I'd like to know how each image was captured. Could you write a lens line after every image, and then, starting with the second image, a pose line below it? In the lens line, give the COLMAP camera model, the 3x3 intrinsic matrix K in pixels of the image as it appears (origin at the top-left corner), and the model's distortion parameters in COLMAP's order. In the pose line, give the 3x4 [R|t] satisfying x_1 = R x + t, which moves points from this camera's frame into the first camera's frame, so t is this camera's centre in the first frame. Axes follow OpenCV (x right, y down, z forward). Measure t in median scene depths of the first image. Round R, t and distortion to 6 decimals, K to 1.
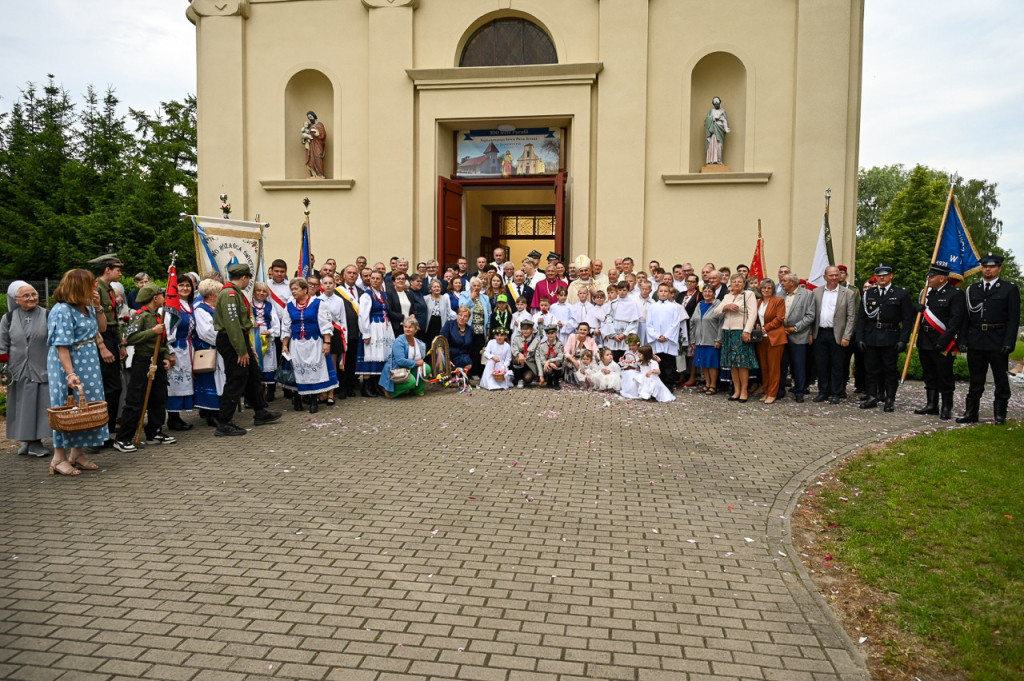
lens RADIAL K [[685.7, 0, 508.7], [0, 685.7, 349.4], [0, 0, 1]] dist [-0.002858, -0.002487]
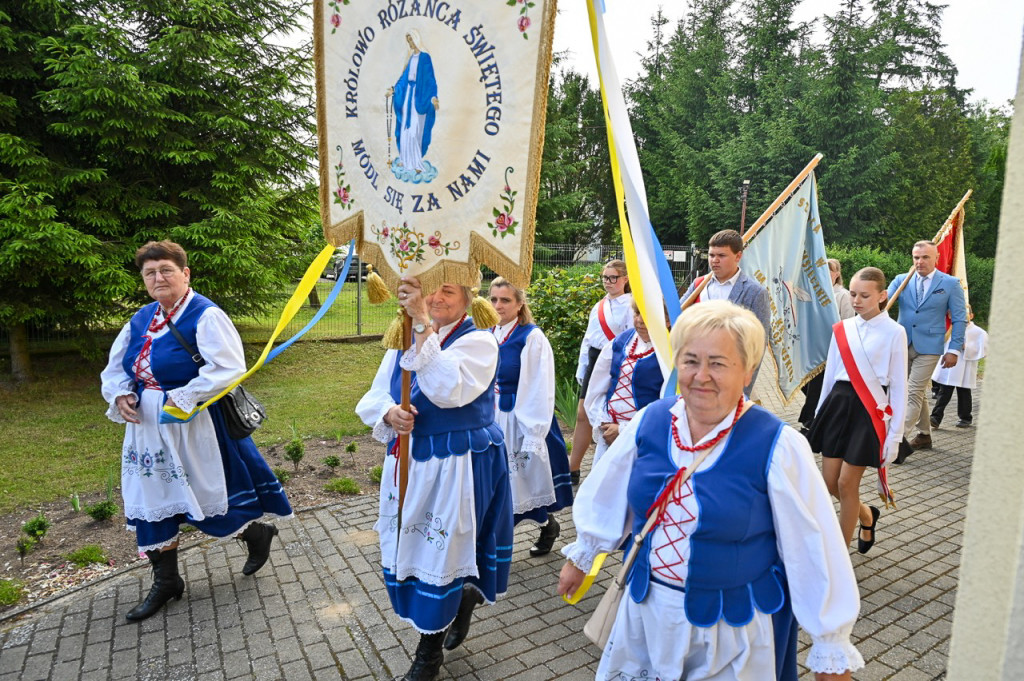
lens RADIAL K [[685.7, 0, 508.7], [0, 685.7, 349.4], [0, 0, 1]] dist [-0.002858, -0.002487]
pose [[0.601899, 0.117873, -0.789825, -0.448018], [-0.074760, 0.993020, 0.091226, -0.098416], [0.795065, 0.004139, 0.606510, 0.966529]]
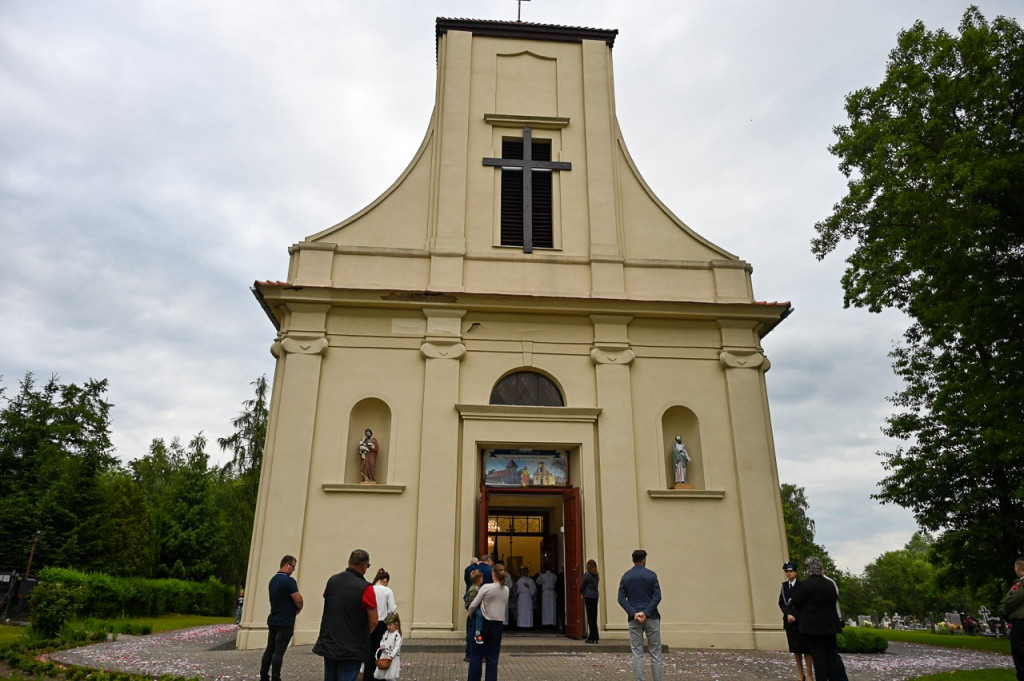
lens RADIAL K [[685.7, 0, 508.7], [0, 685.7, 349.4], [0, 0, 1]] dist [-0.002858, -0.002487]
pose [[0.974724, 0.071938, 0.211512, -0.314808], [0.019586, 0.915580, -0.401659, 0.023296], [-0.222550, 0.395650, 0.891029, -0.218359]]
